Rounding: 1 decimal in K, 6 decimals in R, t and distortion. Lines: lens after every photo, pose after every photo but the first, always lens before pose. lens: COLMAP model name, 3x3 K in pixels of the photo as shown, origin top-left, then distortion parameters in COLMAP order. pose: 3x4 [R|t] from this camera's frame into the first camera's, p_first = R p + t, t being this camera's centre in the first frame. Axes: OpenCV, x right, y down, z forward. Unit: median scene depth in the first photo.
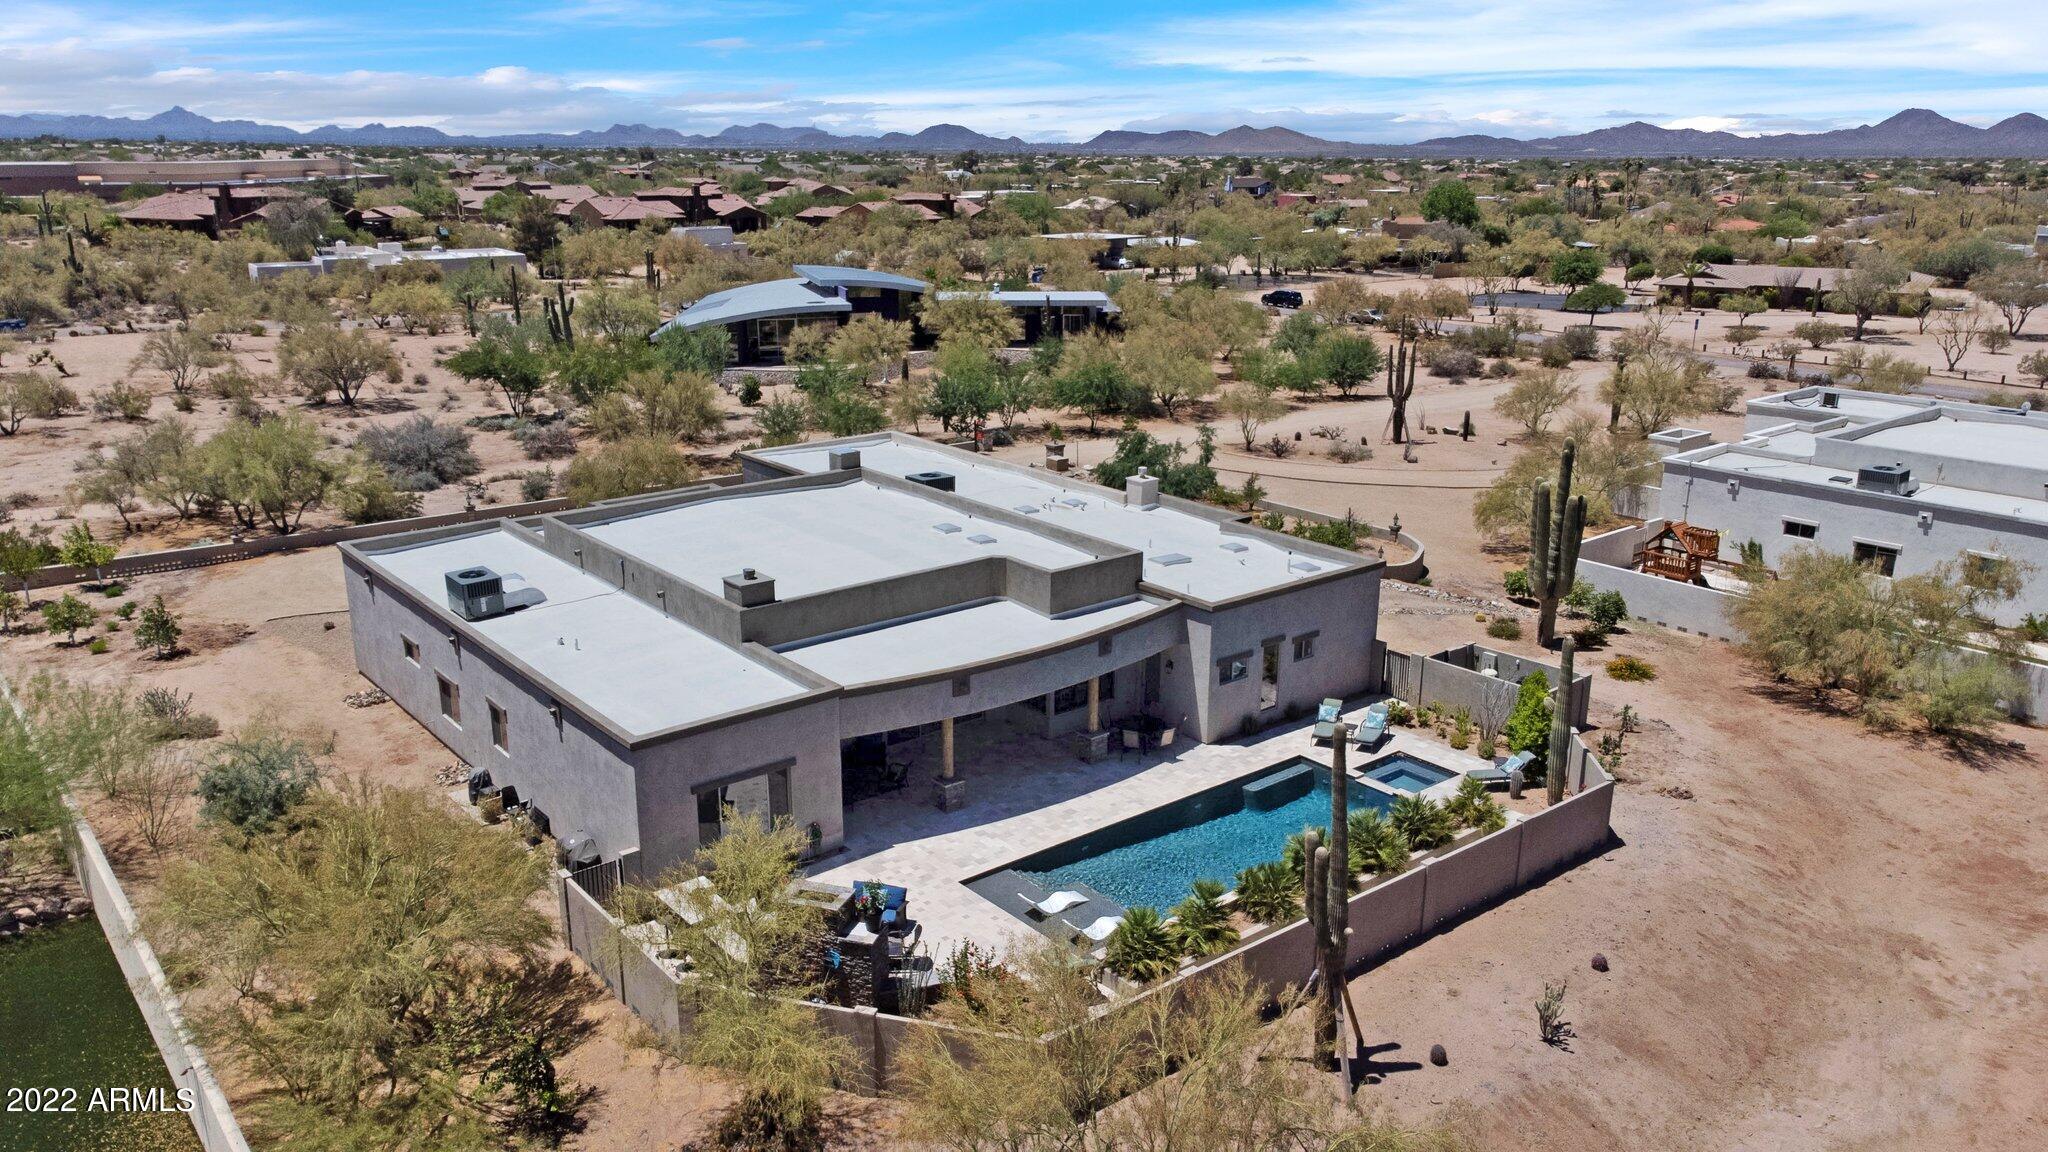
lens RADIAL K [[1525.4, 0, 1024.0], [0, 1525.4, 576.0], [0, 0, 1]] dist [0.046479, 0.001119]
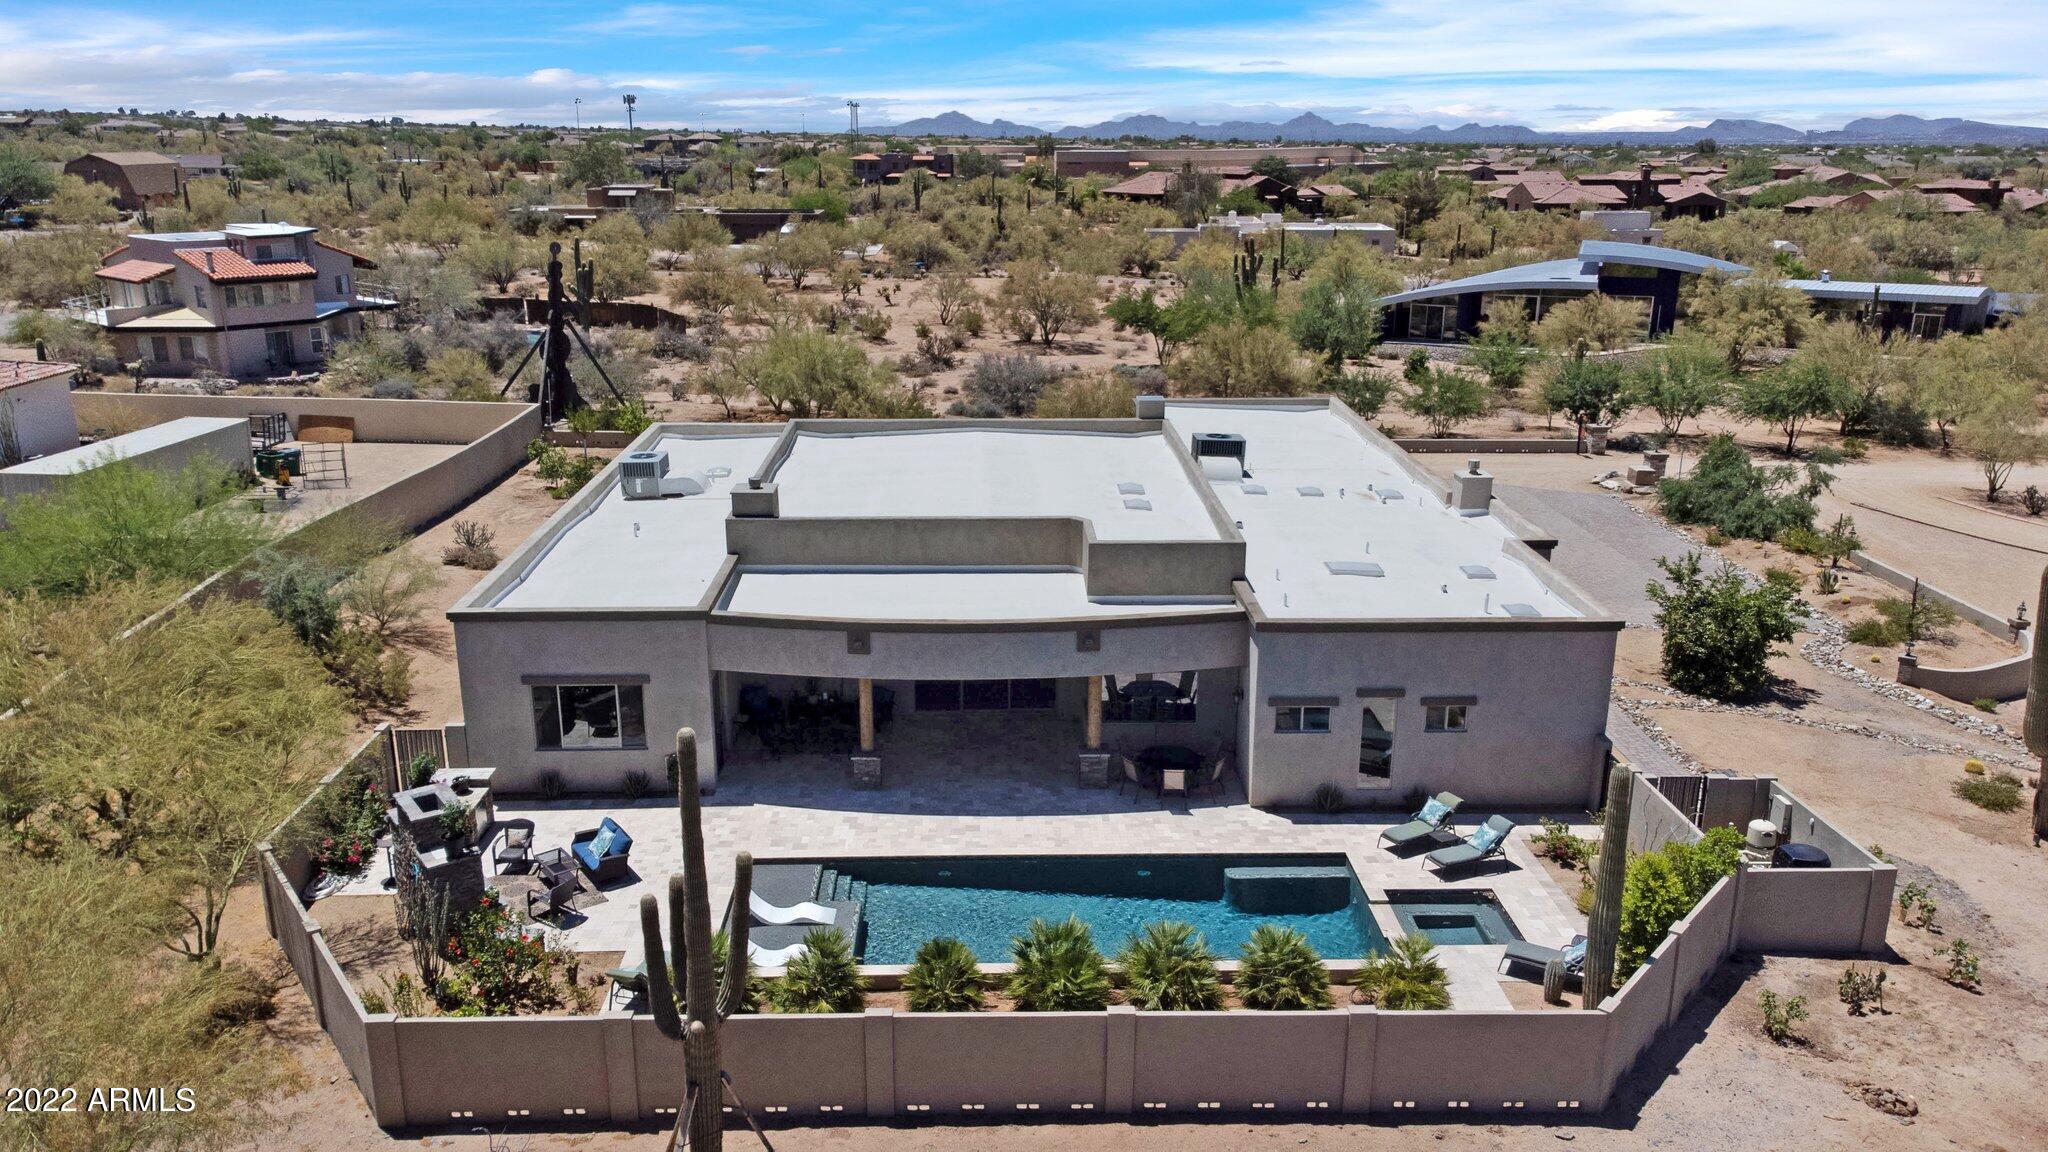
lens RADIAL K [[1533.7, 0, 1017.8], [0, 1533.7, 553.8], [0, 0, 1]] dist [0.038018, 0.006593]
pose [[0.788380, 0.164956, -0.592660, 0.341251], [-0.172588, 0.983998, 0.044296, -0.018920], [0.590483, 0.067364, 0.804234, 0.238831]]
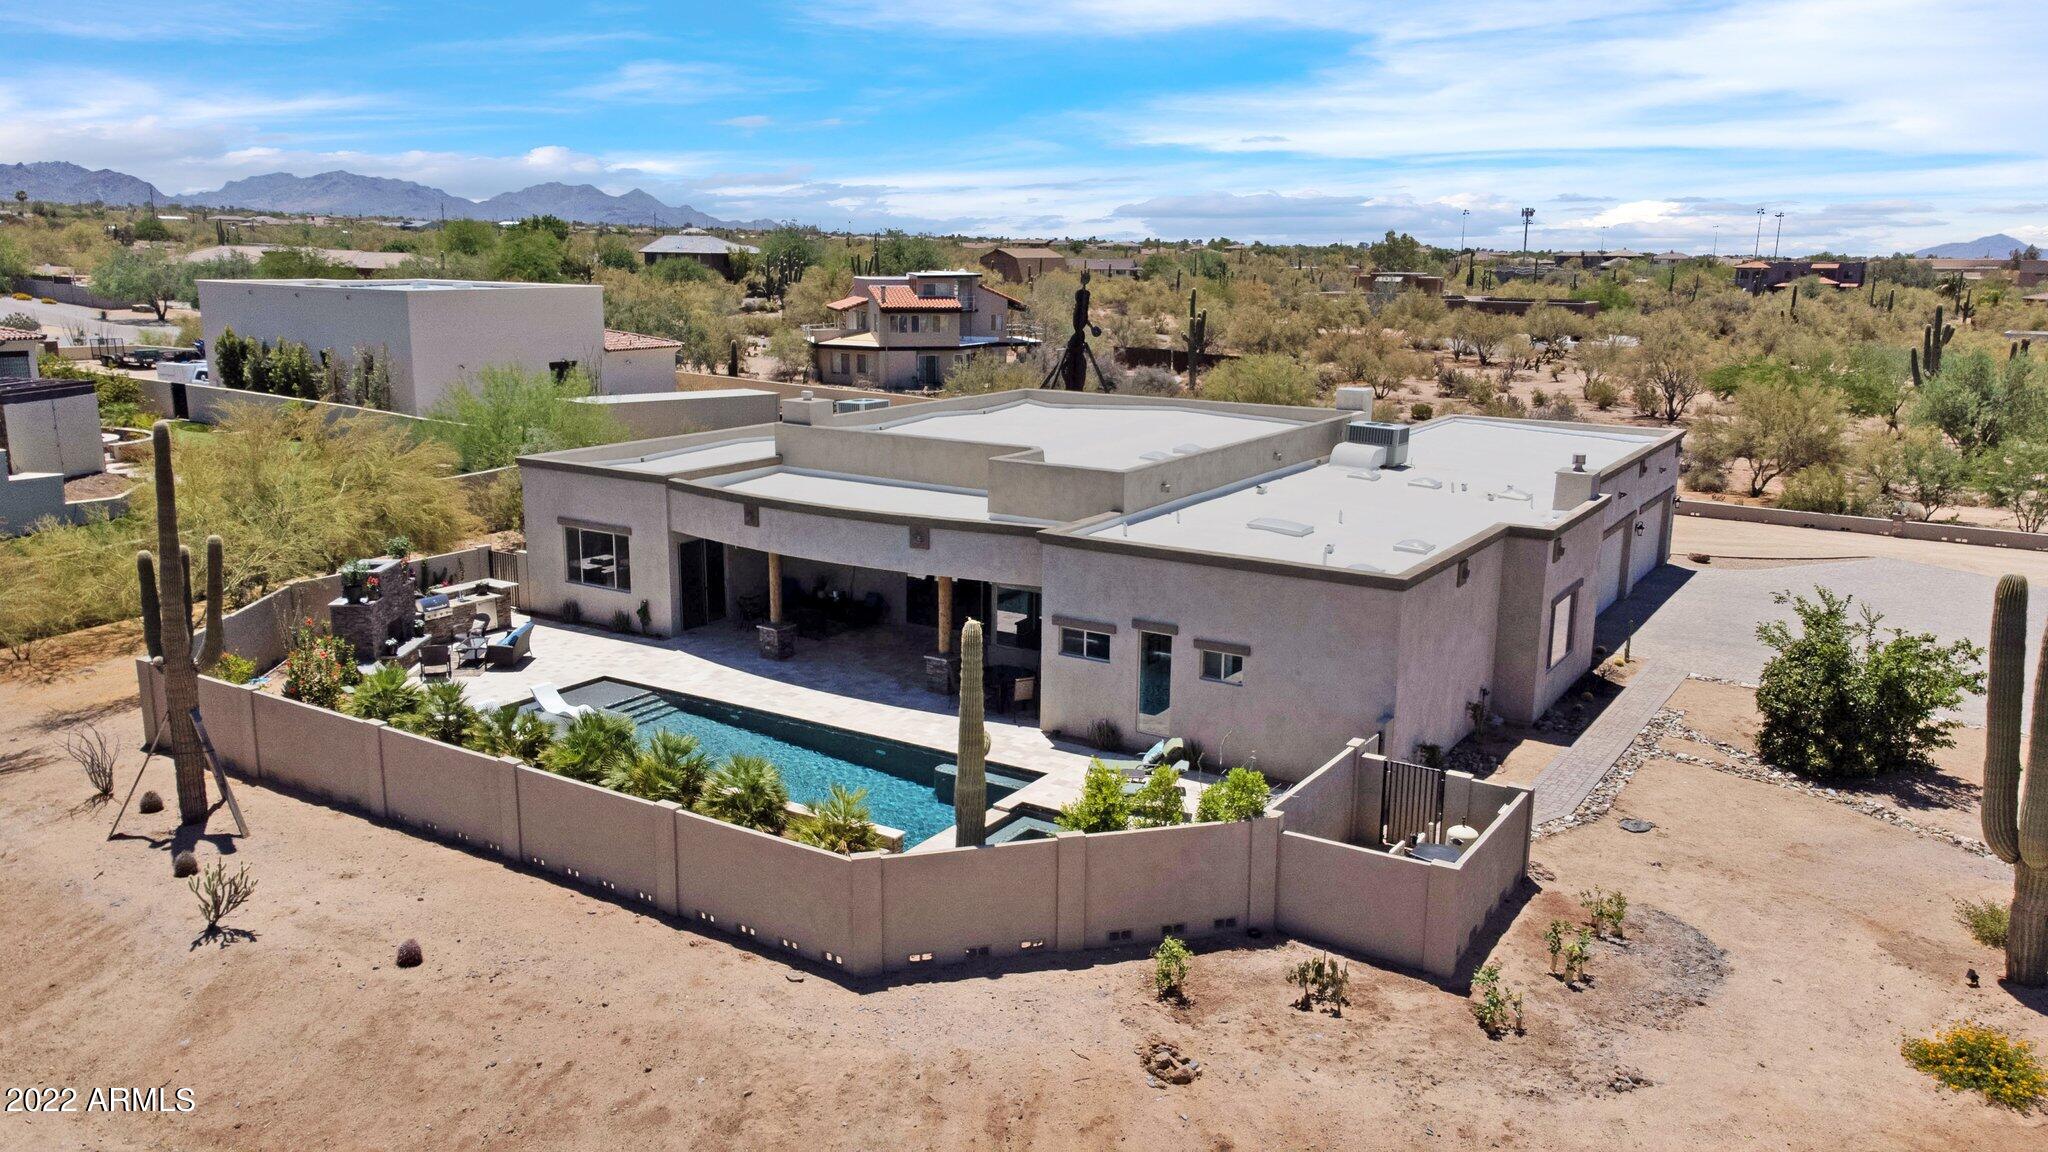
lens RADIAL K [[1533.7, 0, 1017.8], [0, 1533.7, 553.8], [0, 0, 1]] dist [0.038018, 0.006593]
pose [[0.309477, 0.188598, -0.932017, 0.582604], [-0.276266, 0.955690, 0.101654, -0.030330], [0.909891, 0.226025, 0.347867, 0.538795]]
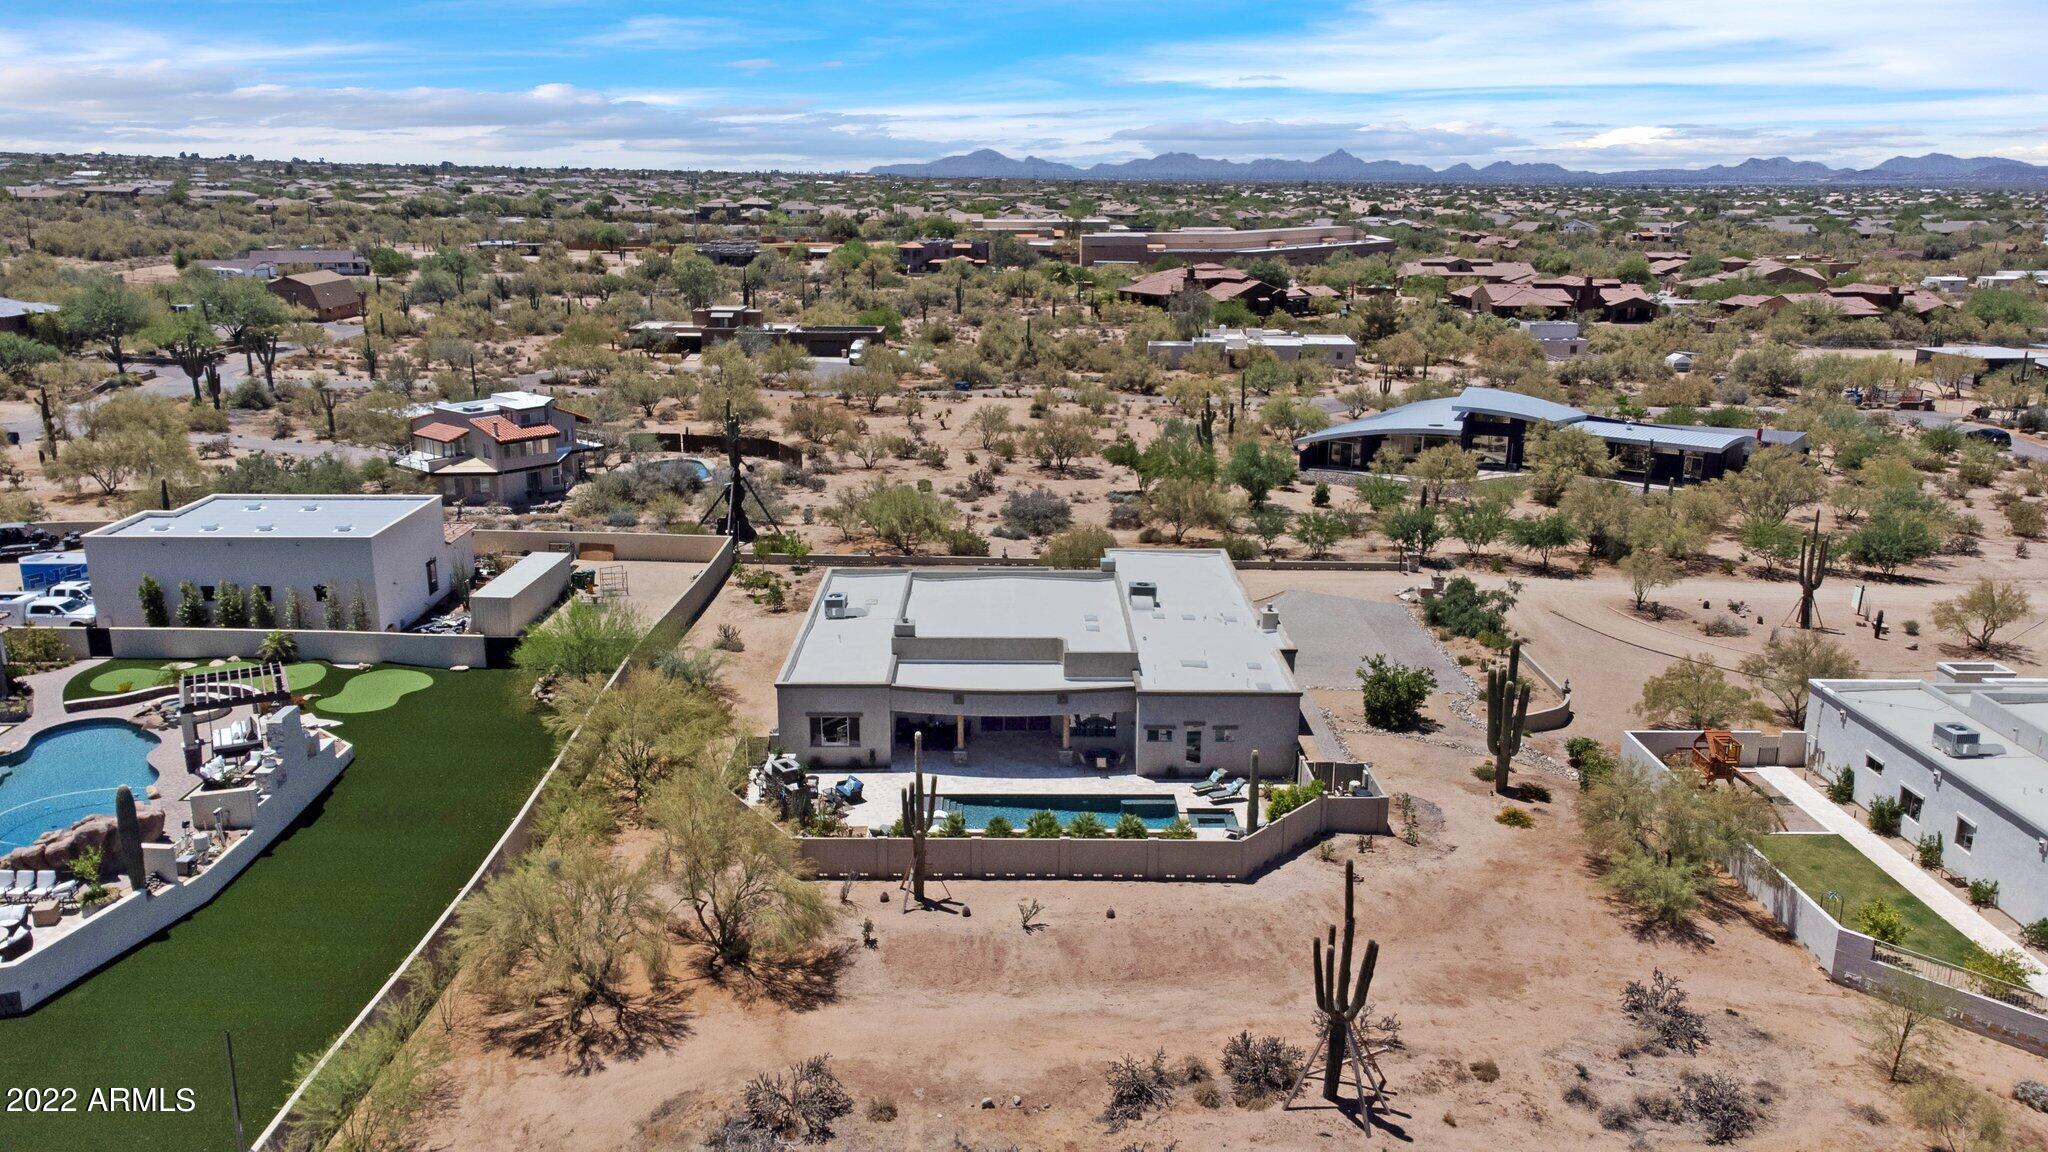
lens RADIAL K [[1525.4, 0, 1024.0], [0, 1525.4, 576.0], [0, 0, 1]] dist [0.046479, 0.001119]
pose [[0.778129, 0.165760, -0.605837, 0.734603], [-0.178509, 0.983136, 0.039717, -0.107209], [0.602204, 0.077243, 0.794597, -0.290722]]
